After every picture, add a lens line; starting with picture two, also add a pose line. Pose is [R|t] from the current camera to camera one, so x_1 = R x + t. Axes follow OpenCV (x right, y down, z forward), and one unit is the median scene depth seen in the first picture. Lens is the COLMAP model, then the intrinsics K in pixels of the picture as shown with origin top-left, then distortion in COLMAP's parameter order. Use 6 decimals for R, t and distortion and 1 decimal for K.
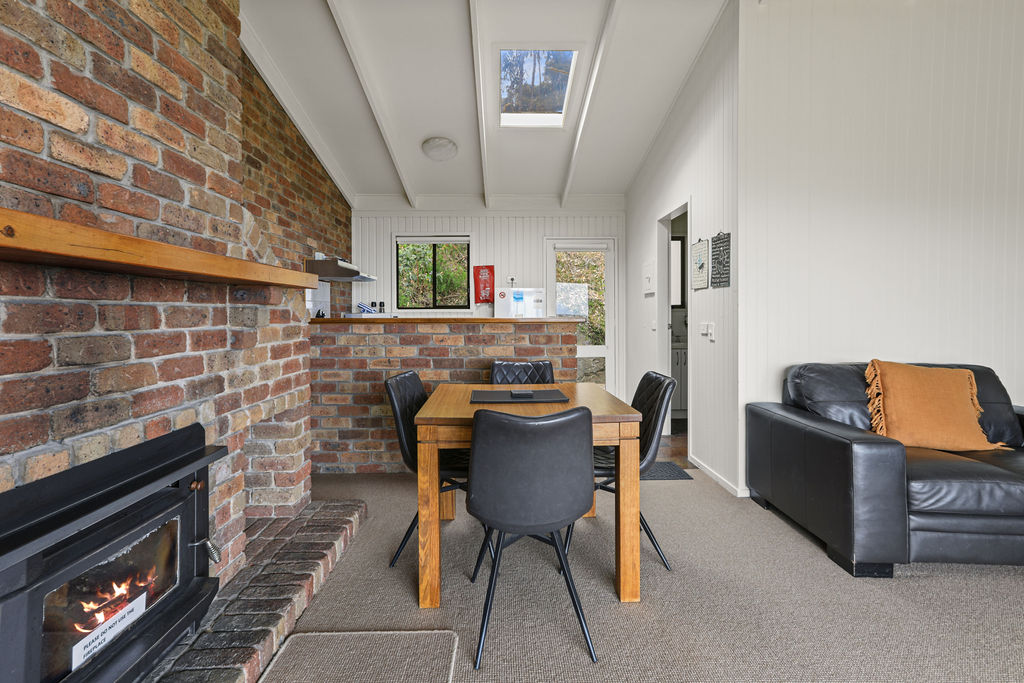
lens RADIAL K [[470.2, 0, 511.9], [0, 470.2, 314.7], [0, 0, 1]] dist [-0.018508, 0.023588]
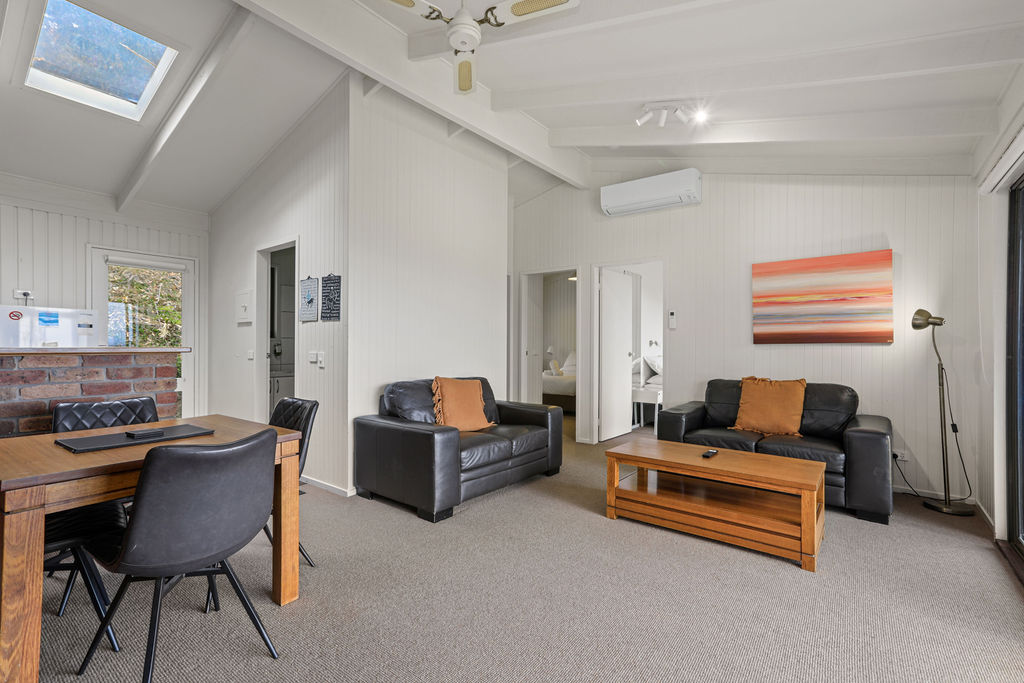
lens RADIAL K [[458.8, 0, 512.0], [0, 458.8, 341.5], [0, 0, 1]] dist [-0.020054, 0.022133]
pose [[0.620680, 0.011685, 0.783977, -0.225130], [-0.007304, 0.999932, -0.009121, -0.001670], [-0.784030, -0.000065, 0.620723, -0.073048]]
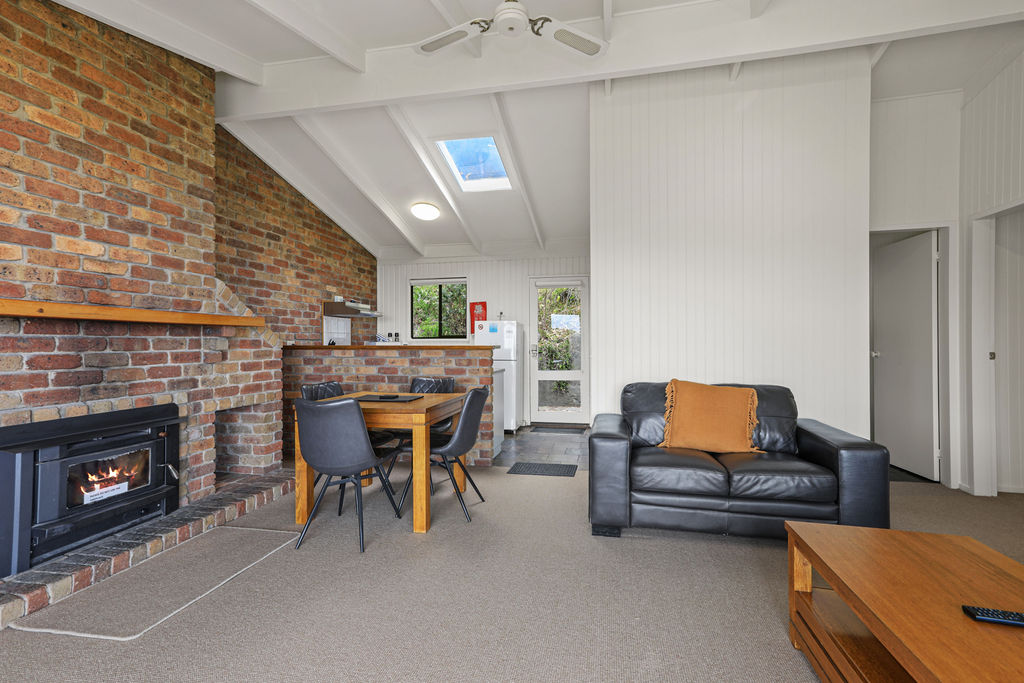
lens RADIAL K [[464.5, 0, 515.3], [0, 464.5, 336.5], [0, 0, 1]] dist [-0.019962, 0.023598]
pose [[0.976416, -0.002910, -0.215877, 0.714464], [-0.000027, 0.999907, -0.013602, -0.000376], [0.215896, 0.013287, 0.976326, -0.326184]]
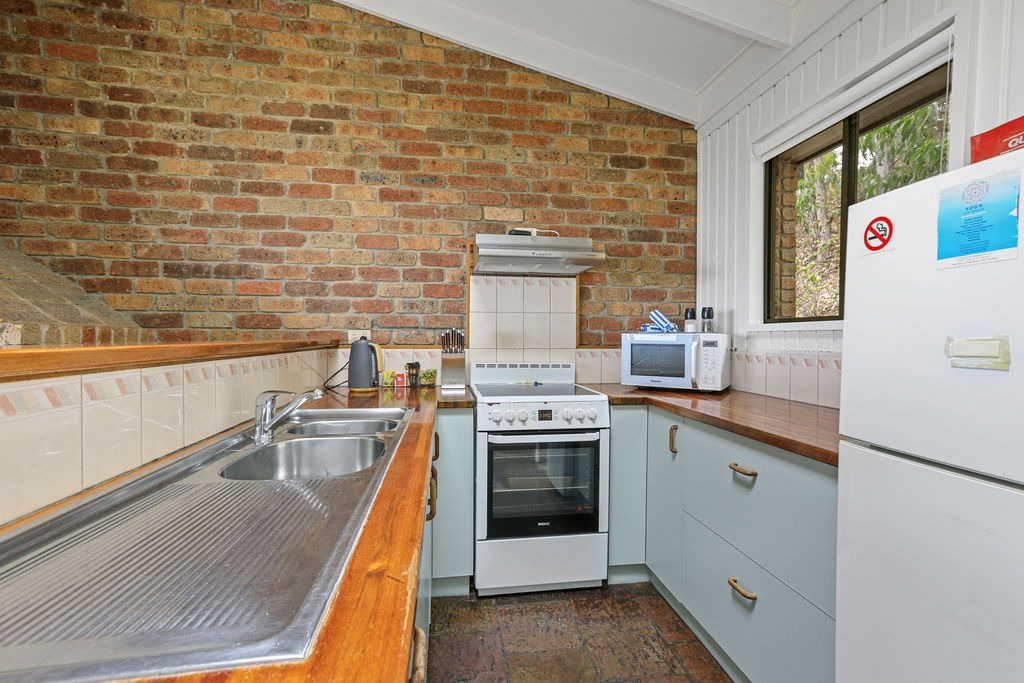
lens RADIAL K [[458.8, 0, 512.0], [0, 458.8, 341.5], [0, 0, 1]] dist [-0.020054, 0.022133]
pose [[0.130909, 0.016207, -0.991262, 0.305581], [-0.005208, 0.999864, 0.015660, -0.001673], [0.991381, 0.003113, 0.130976, 1.825671]]
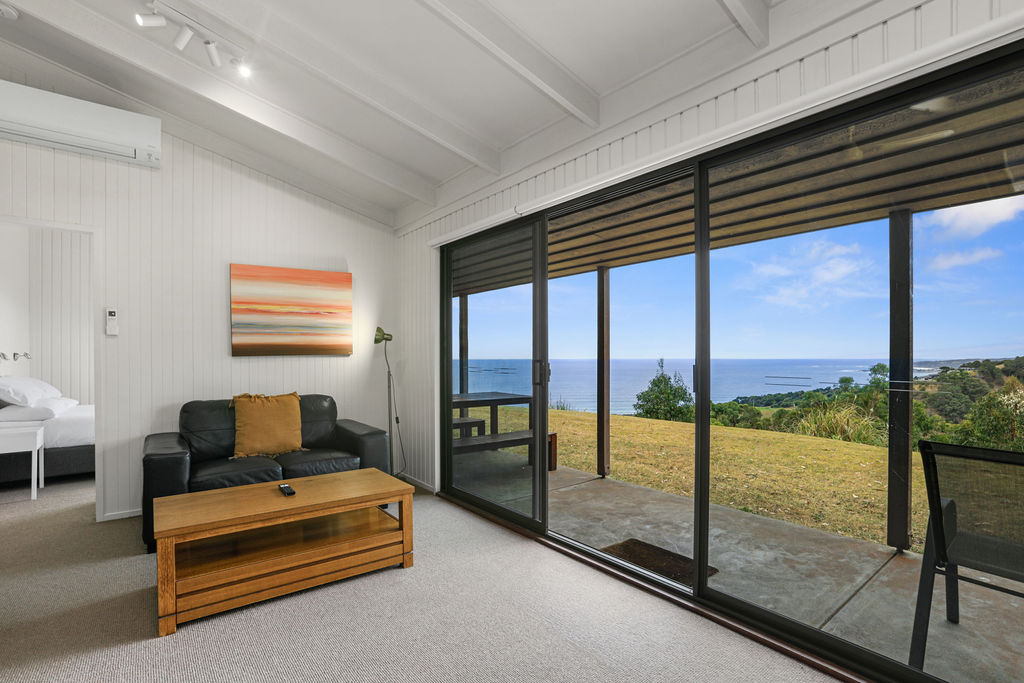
lens RADIAL K [[478.7, 0, 504.4], [0, 478.7, 358.5], [0, 0, 1]] dist [-0.055563, 0.026658]
pose [[-0.596603, 0.002243, 0.802533, -0.054432], [0.007380, 0.999969, 0.002691, -0.006174], [-0.802502, 0.007528, -0.596602, 0.536062]]
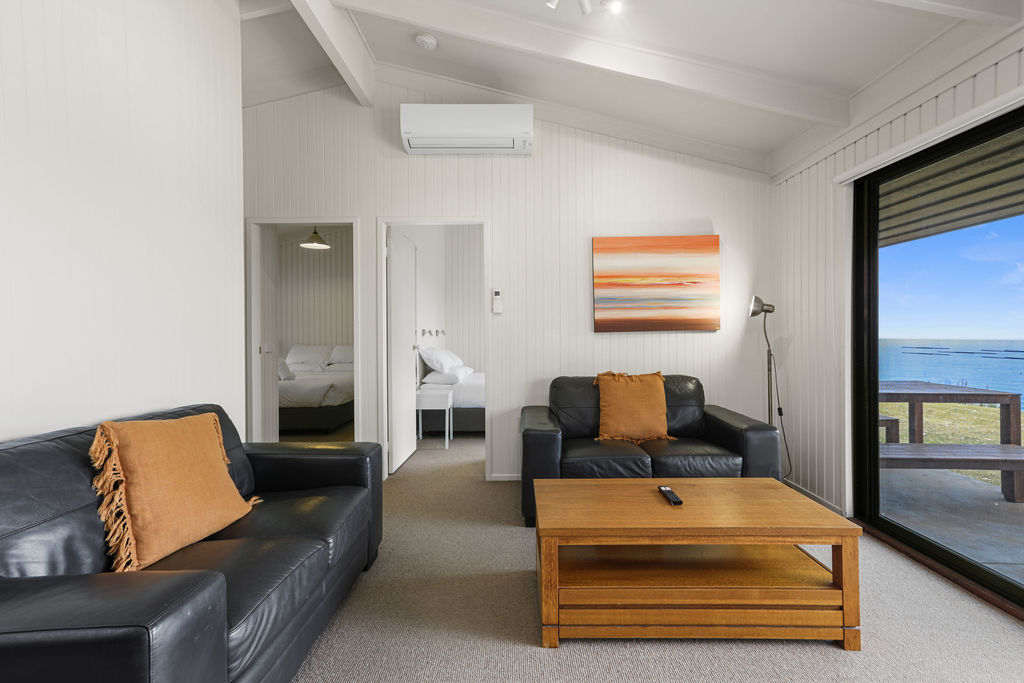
lens RADIAL K [[464.5, 0, 515.3], [0, 464.5, 336.5], [0, 0, 1]] dist [-0.019962, 0.023598]
pose [[0.010496, -0.002244, 0.999942, 0.251366], [0.006607, 0.999976, 0.002174, -0.006961], [-0.999923, 0.006583, 0.010510, 0.572271]]
